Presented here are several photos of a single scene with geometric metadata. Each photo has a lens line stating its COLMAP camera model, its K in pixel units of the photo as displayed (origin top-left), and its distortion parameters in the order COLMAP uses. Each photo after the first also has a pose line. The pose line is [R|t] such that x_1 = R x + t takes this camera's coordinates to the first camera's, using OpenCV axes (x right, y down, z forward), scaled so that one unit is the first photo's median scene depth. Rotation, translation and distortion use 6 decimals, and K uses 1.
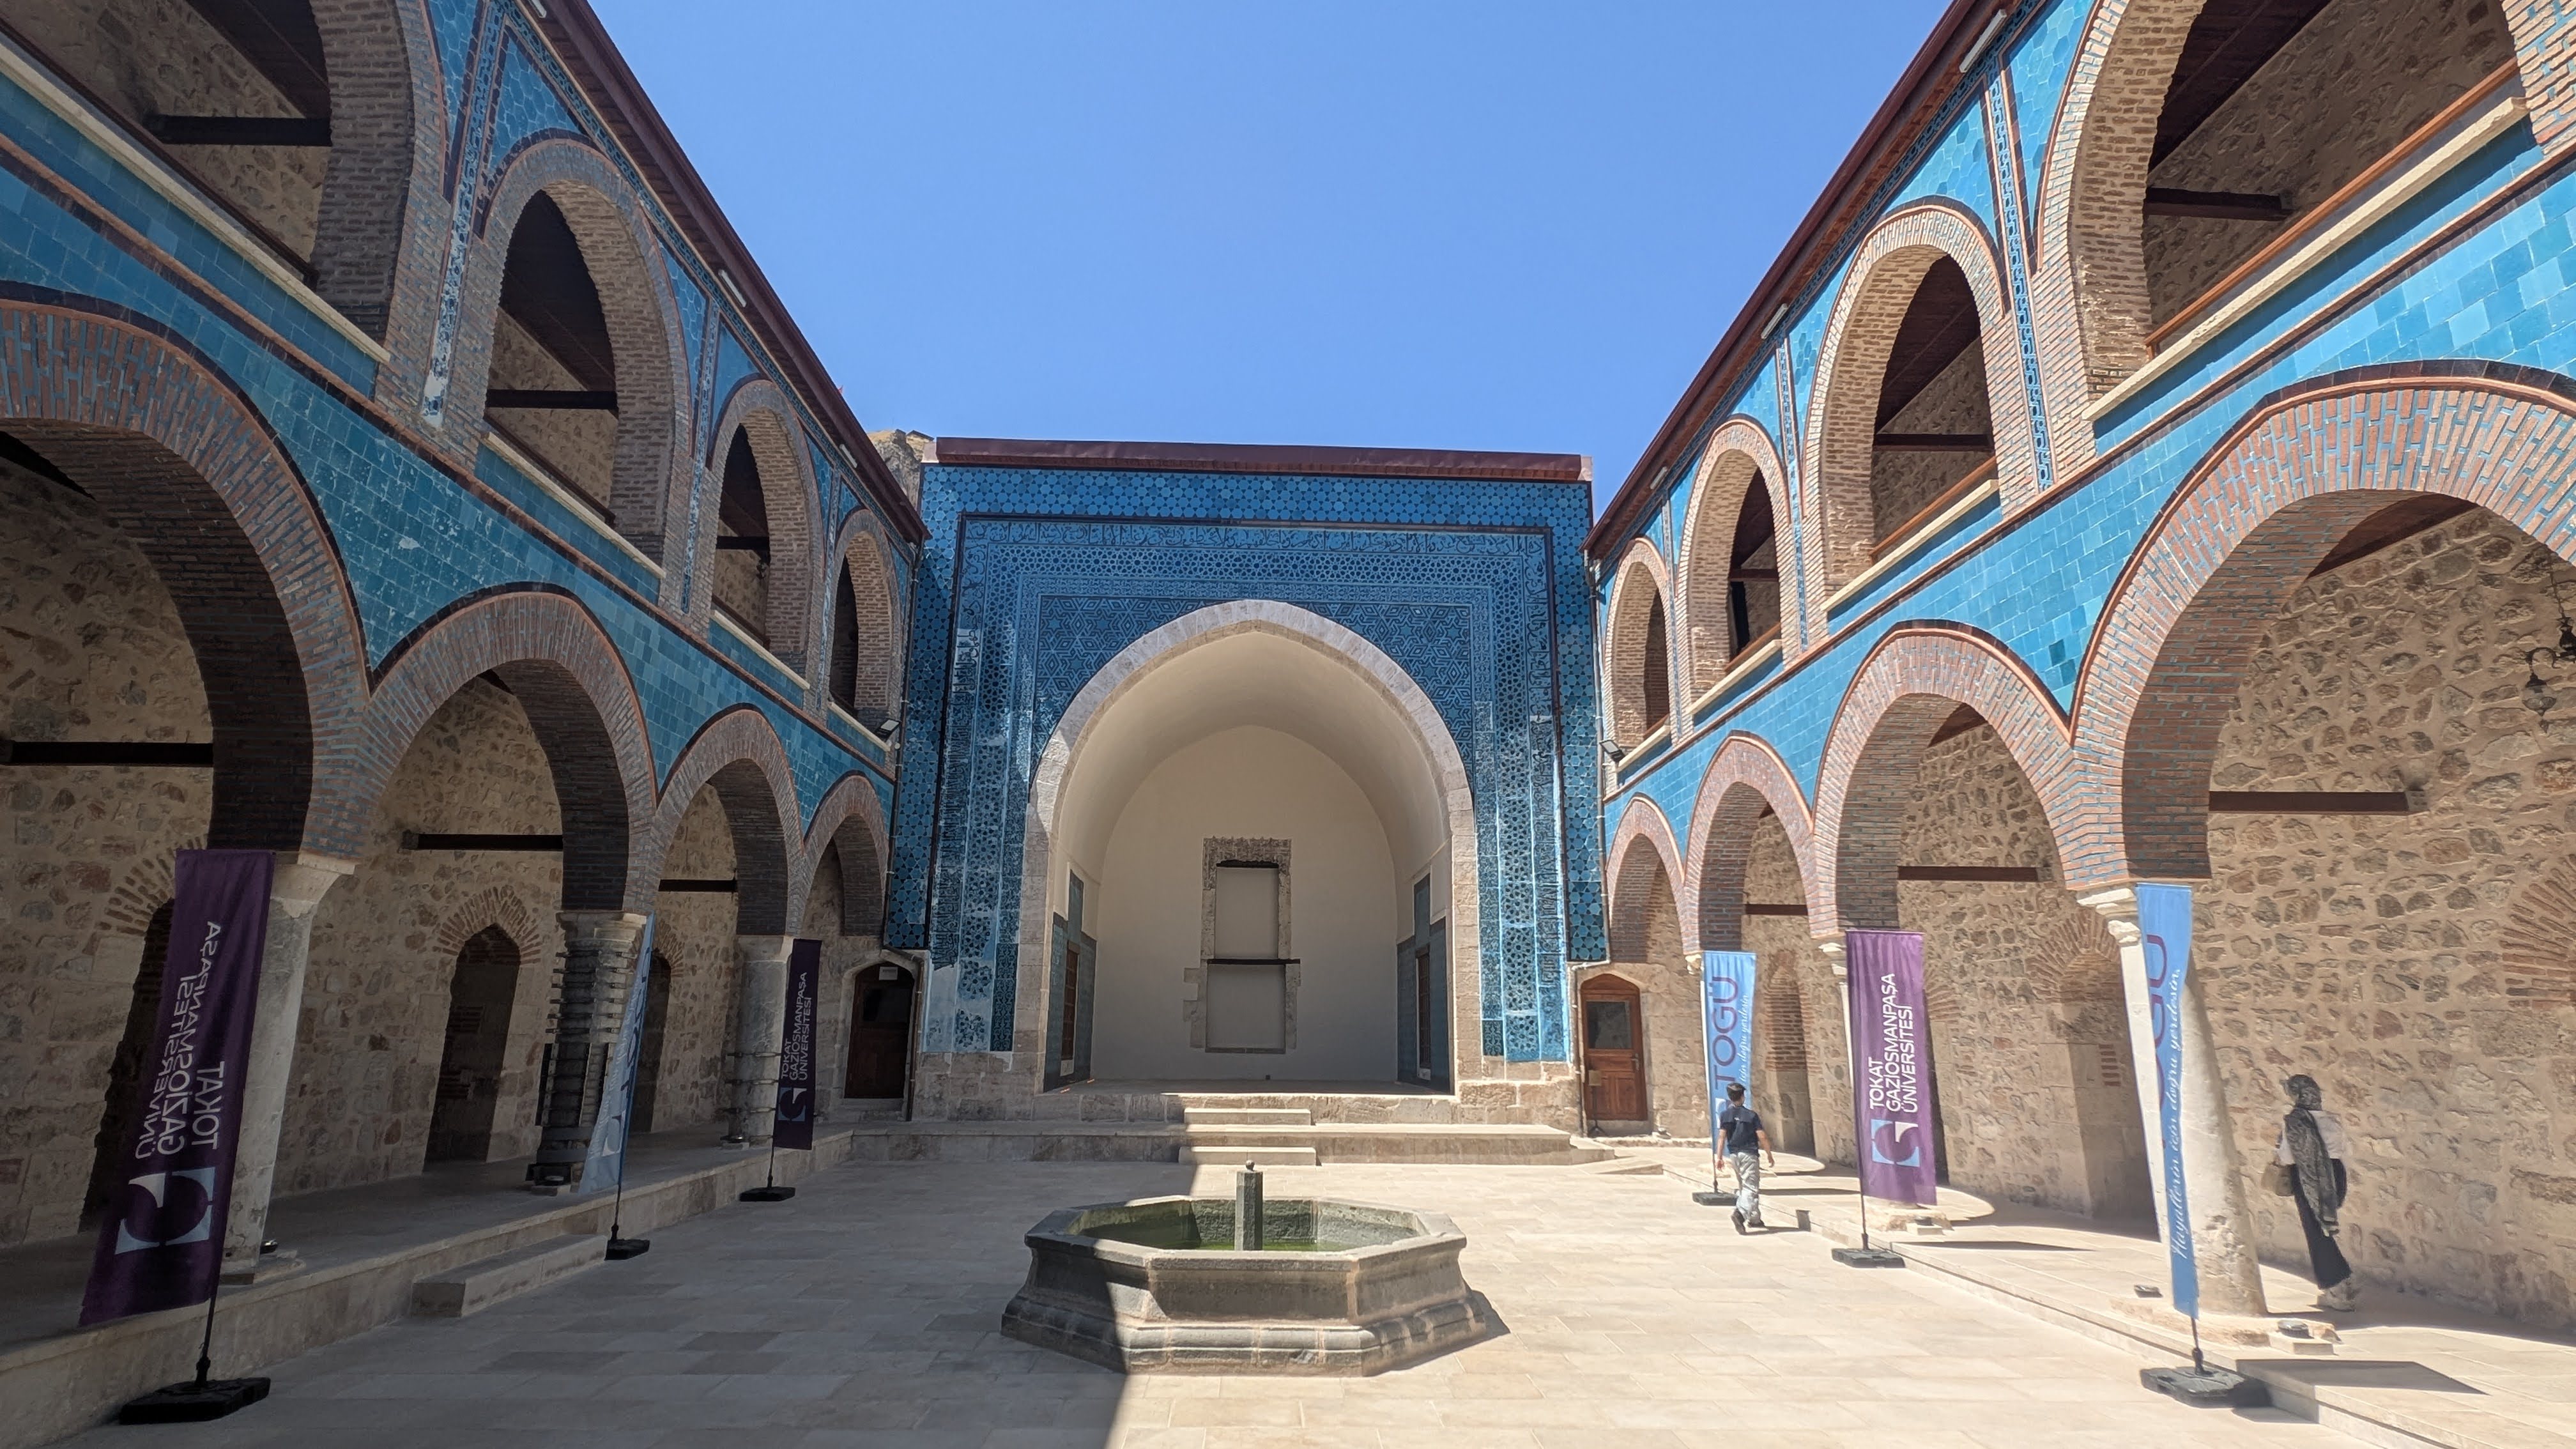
lens RADIAL K [[1224.6, 0, 1300.5], [0, 1224.6, 728.1], [0, 0, 1]] dist [0.013204, -0.006460]
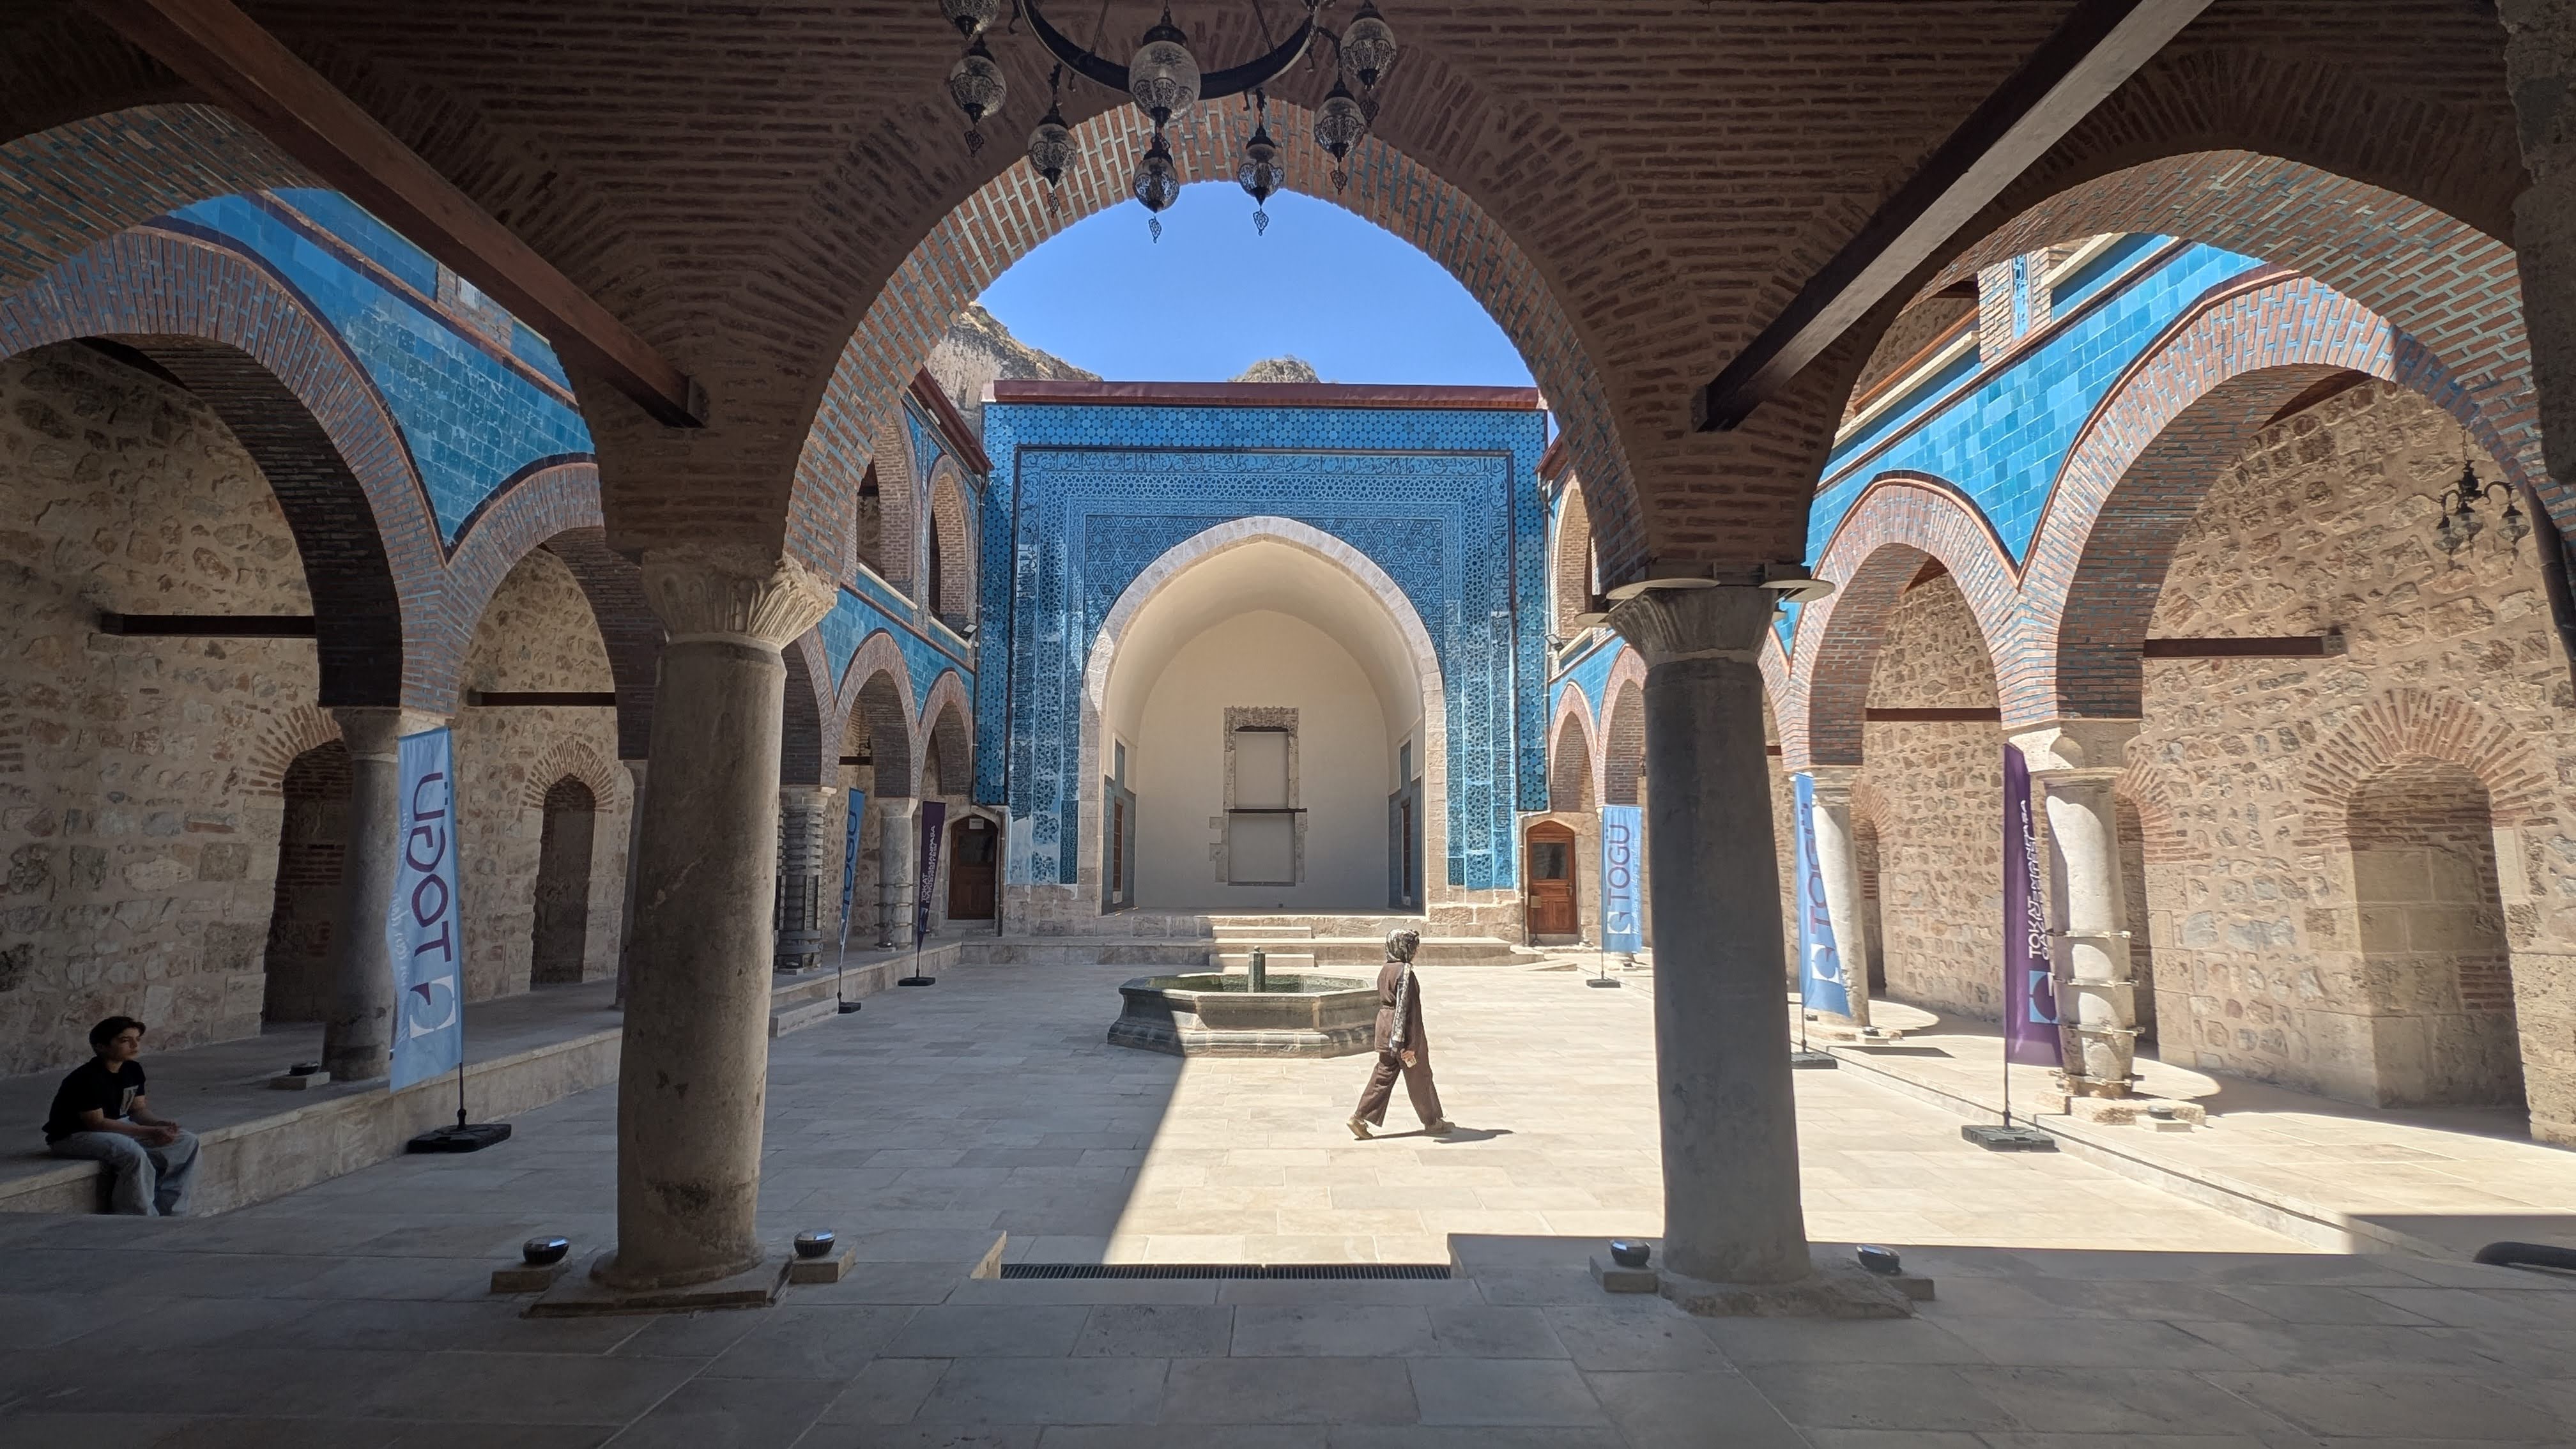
lens RADIAL K [[1224.6, 0, 1302.8], [0, 1224.6, 727.3], [0, 0, 1]] dist [0.013204, -0.006460]
pose [[0.999861, -0.007615, -0.014865, 0.020112], [0.009433, 0.991947, 0.126301, -0.057840], [0.013784, -0.126424, 0.991881, -0.246341]]
